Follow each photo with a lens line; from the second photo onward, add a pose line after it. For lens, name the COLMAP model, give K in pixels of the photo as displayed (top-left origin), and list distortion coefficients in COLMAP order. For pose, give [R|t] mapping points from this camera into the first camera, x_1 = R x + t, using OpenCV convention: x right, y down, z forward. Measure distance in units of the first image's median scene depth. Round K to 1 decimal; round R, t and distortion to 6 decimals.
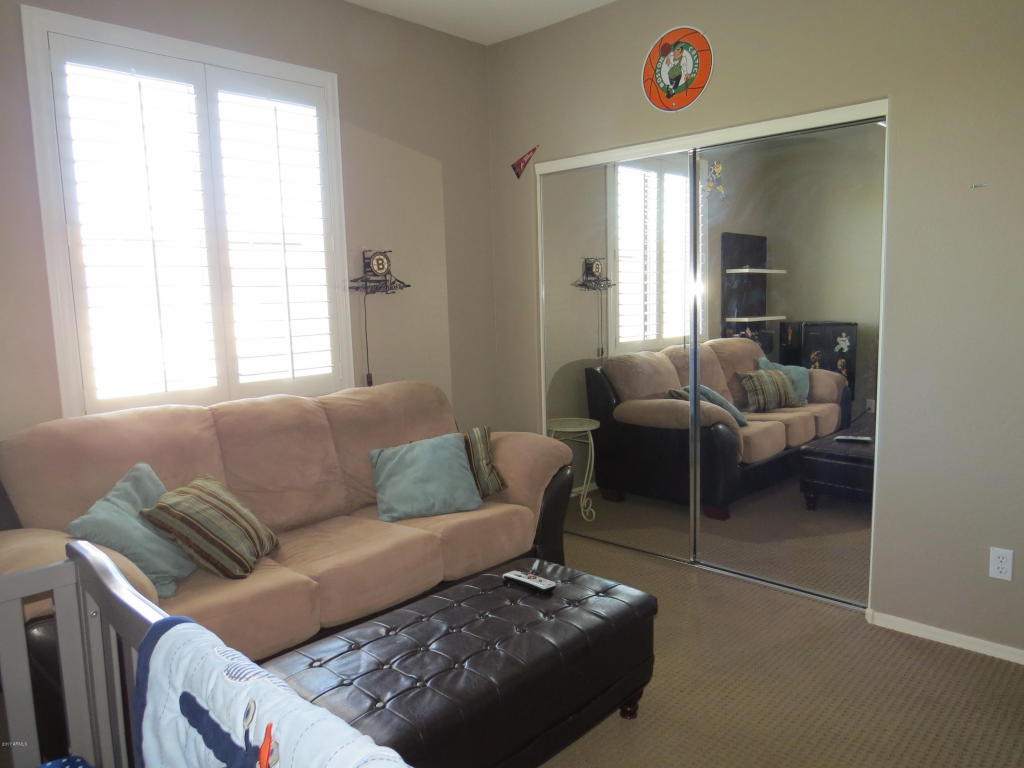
lens RADIAL K [[724.1, 0, 512.9], [0, 724.1, 383.4], [0, 0, 1]] dist [-0.031500, 0.013273]
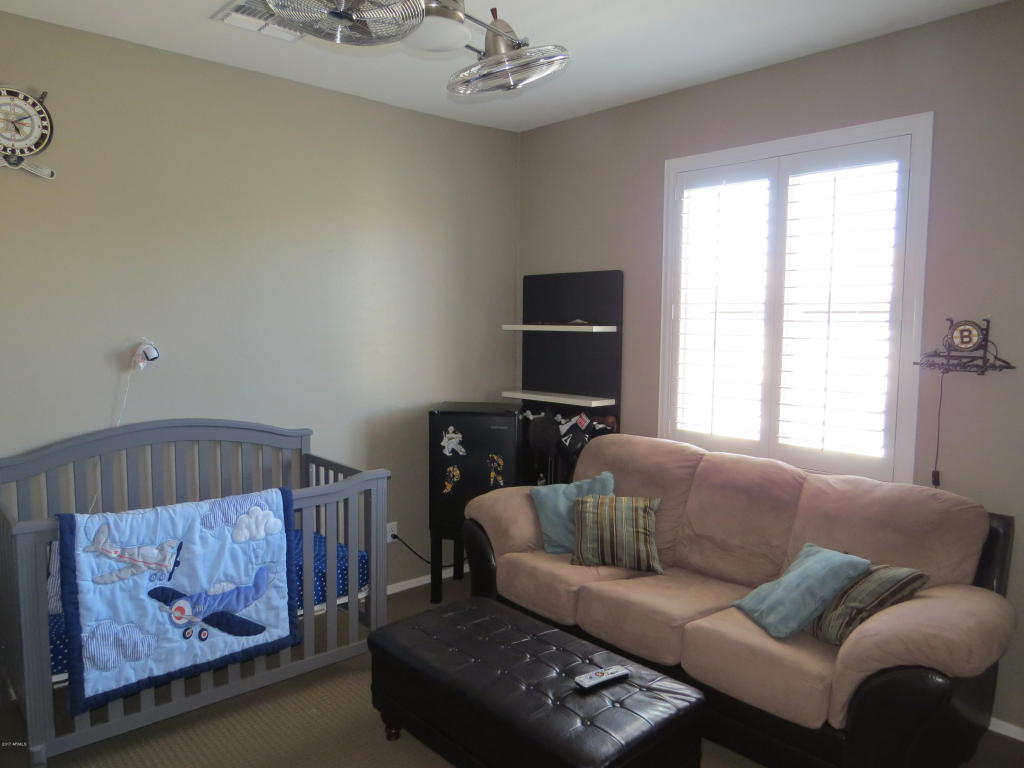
lens RADIAL K [[724.1, 0, 509.7], [0, 724.1, 383.5], [0, 0, 1]] dist [-0.031500, 0.013273]
pose [[-0.103811, 0.108718, -0.988637, 0.631759], [-0.134454, 0.983349, 0.122255, -0.144121], [0.985467, 0.145618, -0.087465, 0.596050]]
